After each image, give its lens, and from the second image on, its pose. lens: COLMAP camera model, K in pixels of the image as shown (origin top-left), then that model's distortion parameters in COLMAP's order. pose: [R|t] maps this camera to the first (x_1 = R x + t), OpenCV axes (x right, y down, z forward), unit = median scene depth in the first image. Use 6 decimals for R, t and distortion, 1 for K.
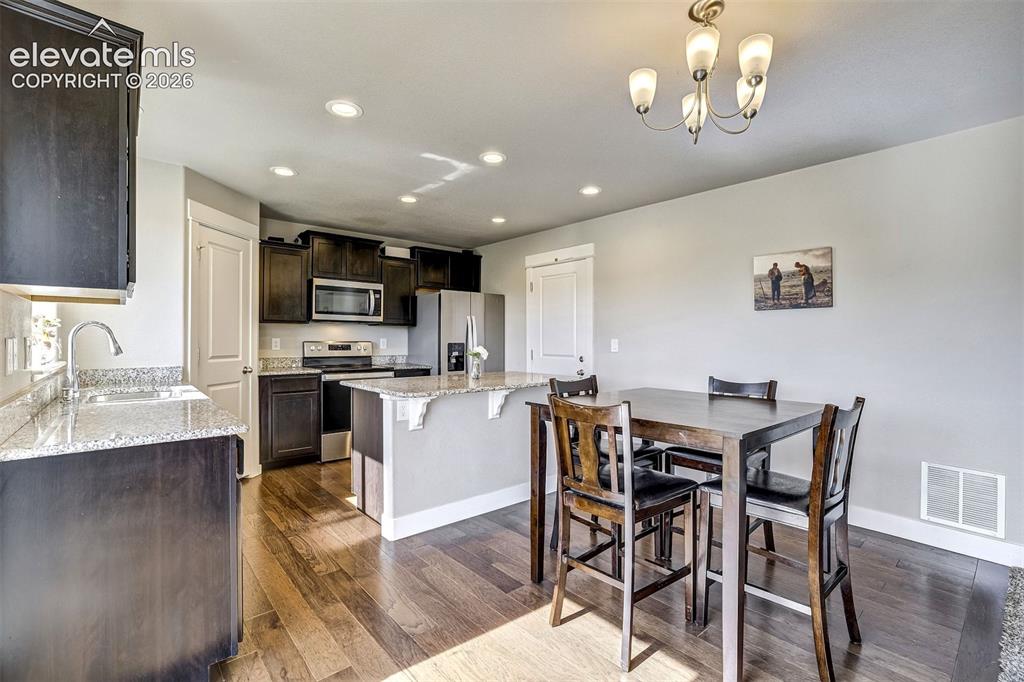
lens RADIAL K [[455.1, 0, 516.5], [0, 455.1, 337.9], [0, 0, 1]] dist [-0.003698, -0.000047]
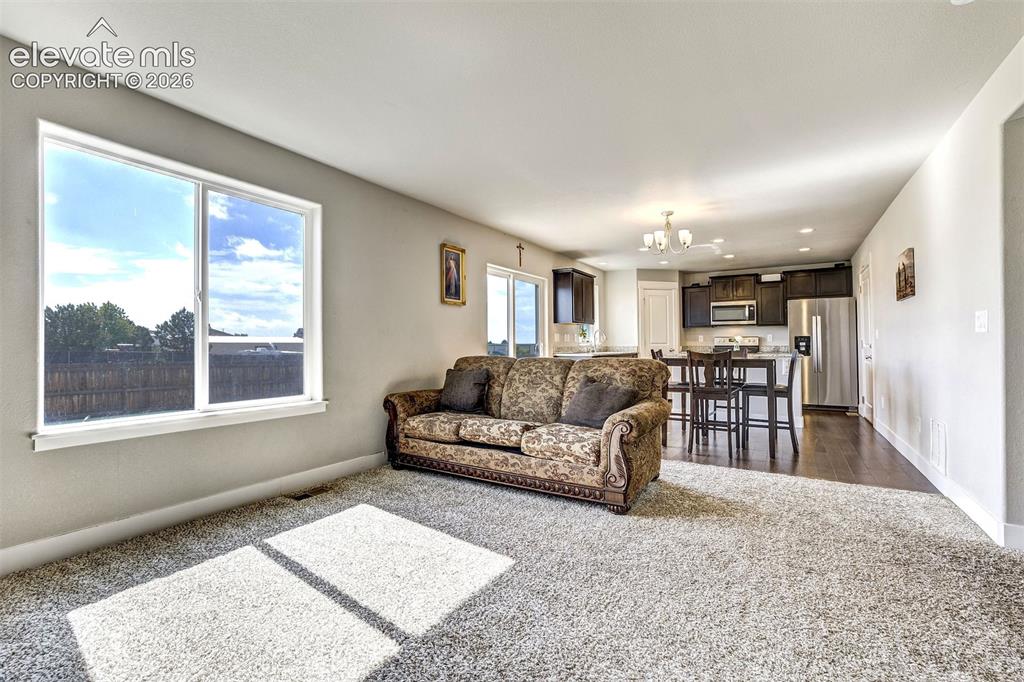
lens RADIAL K [[434.2, 0, 520.0], [0, 434.2, 342.0], [0, 0, 1]] dist [-0.010488, 0.000835]
pose [[0.289459, -0.013575, -0.957094, 0.940629], [0.005046, 0.999907, -0.012656, 0.044108], [0.957177, -0.001166, 0.289500, -0.238033]]
